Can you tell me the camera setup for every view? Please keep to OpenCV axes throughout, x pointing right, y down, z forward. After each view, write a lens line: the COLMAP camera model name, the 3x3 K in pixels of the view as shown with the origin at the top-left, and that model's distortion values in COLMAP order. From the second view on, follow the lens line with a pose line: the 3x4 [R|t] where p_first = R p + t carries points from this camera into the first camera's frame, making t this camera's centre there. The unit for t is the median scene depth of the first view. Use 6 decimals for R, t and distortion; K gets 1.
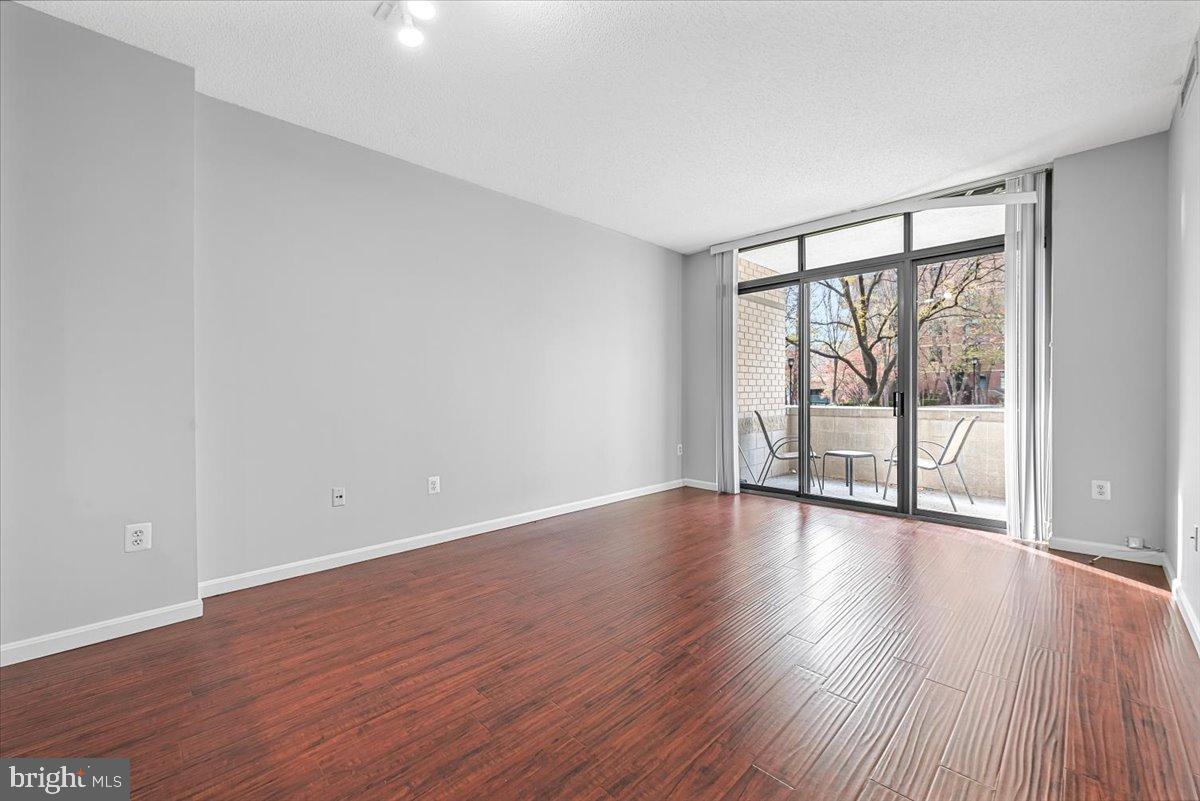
lens RADIAL K [[481.0, 0, 600.0], [0, 481.0, 400.5], [0, 0, 1]] dist [0.002749, 0.000094]
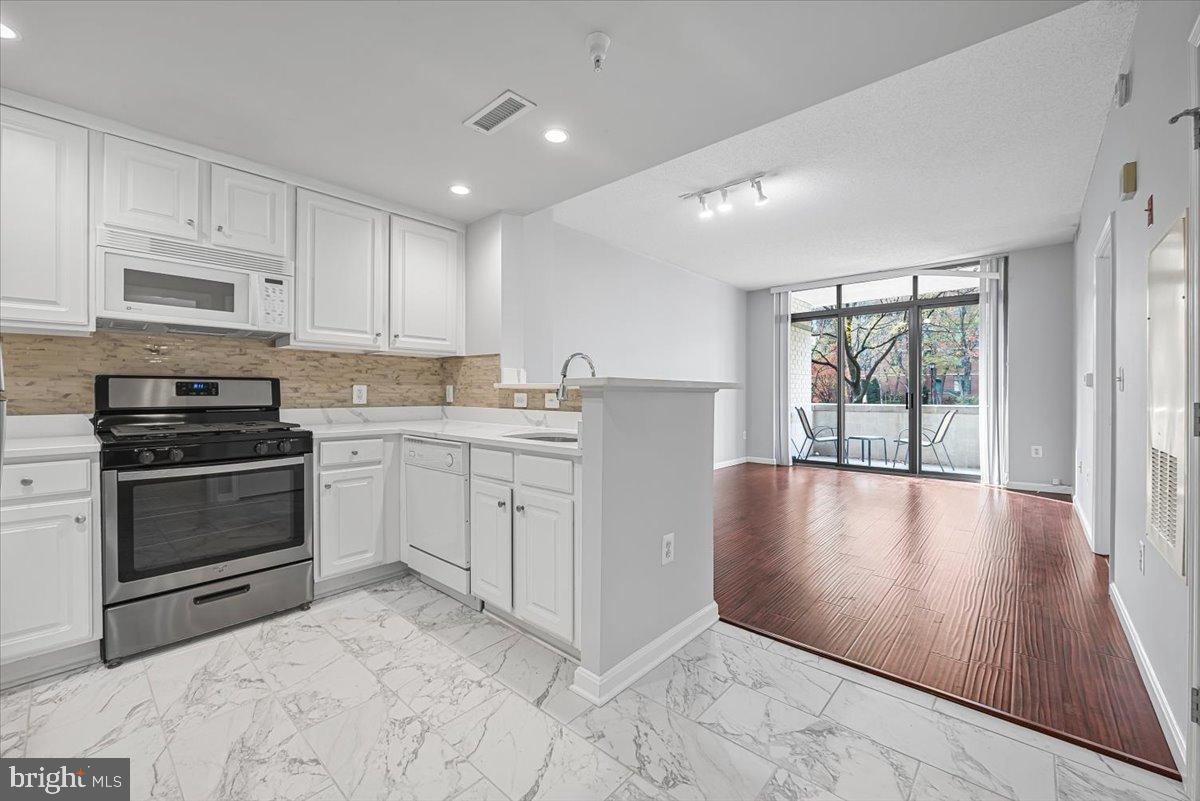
lens RADIAL K [[471.8, 0, 597.1], [0, 471.8, 397.0], [0, 0, 1]] dist [-0.001005, -0.000160]
pose [[0.998806, 0.003692, 0.048716, -0.387828], [-0.003270, 0.999956, -0.008736, 0.009899], [-0.048746, 0.008566, 0.998774, -0.384816]]
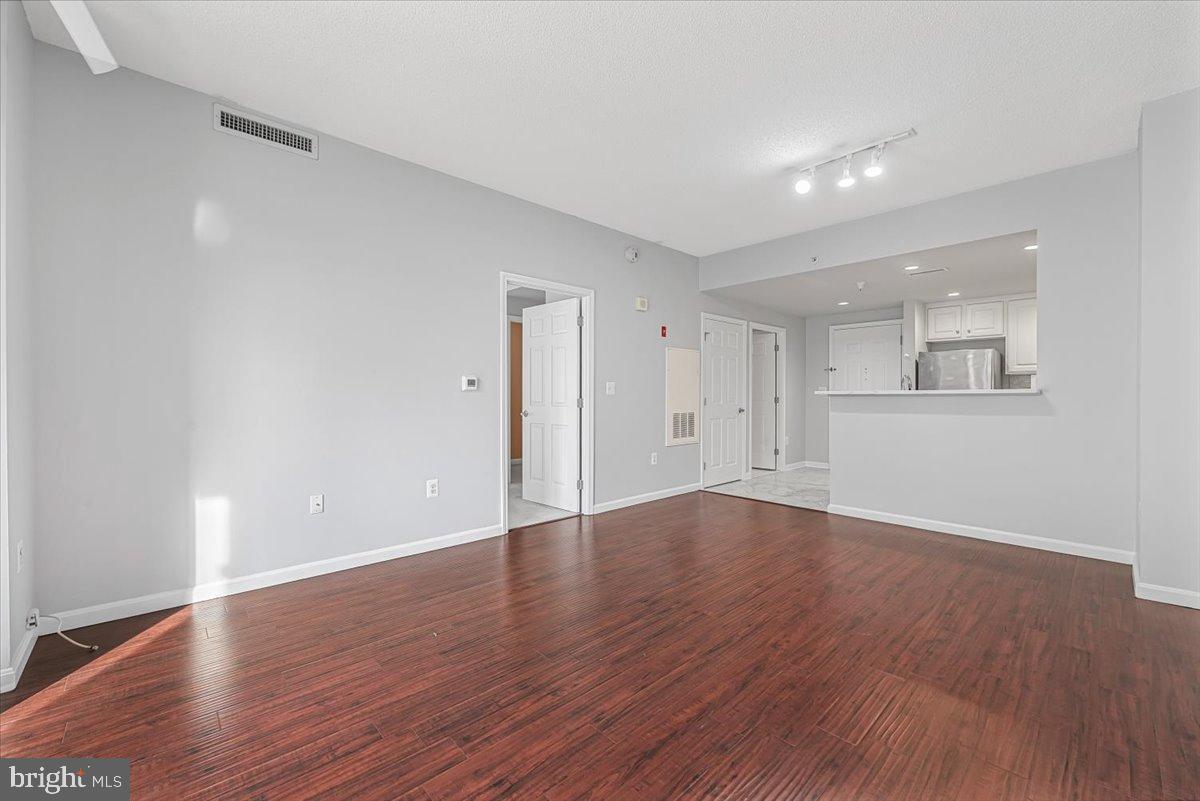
lens RADIAL K [[471.8, 0, 597.1], [0, 471.8, 397.0], [0, 0, 1]] dist [-0.001005, -0.000160]
pose [[-0.998916, 0.000755, 0.046552, 0.179316], [0.001709, 0.999789, 0.020461, -0.017740], [-0.046526, 0.020519, -0.998706, 1.053696]]
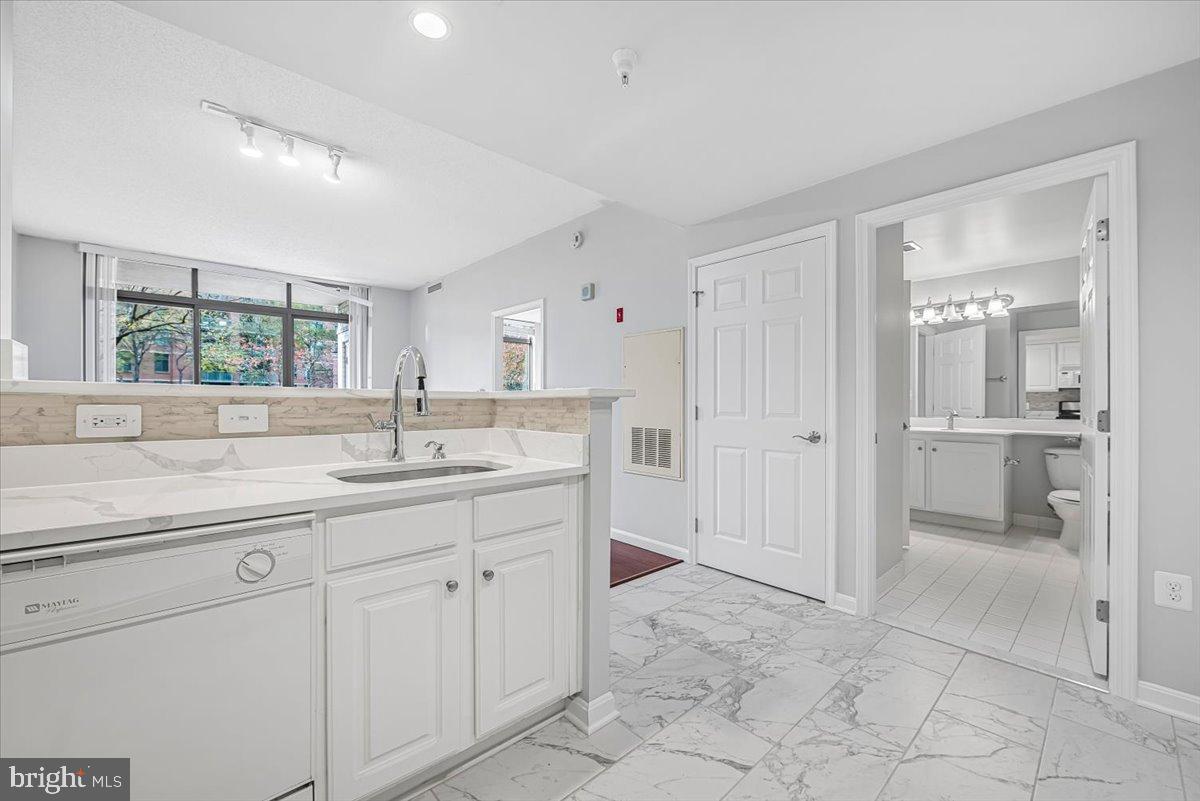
lens RADIAL K [[482.4, 0, 600.0], [0, 482.4, 400.5], [0, 0, 1]] dist [-0.001101, -0.000127]
pose [[0.047006, 0.004602, 0.998884, -0.735757], [0.016284, 0.999853, -0.005373, 0.002895], [-0.998762, 0.016518, 0.046924, -0.033192]]
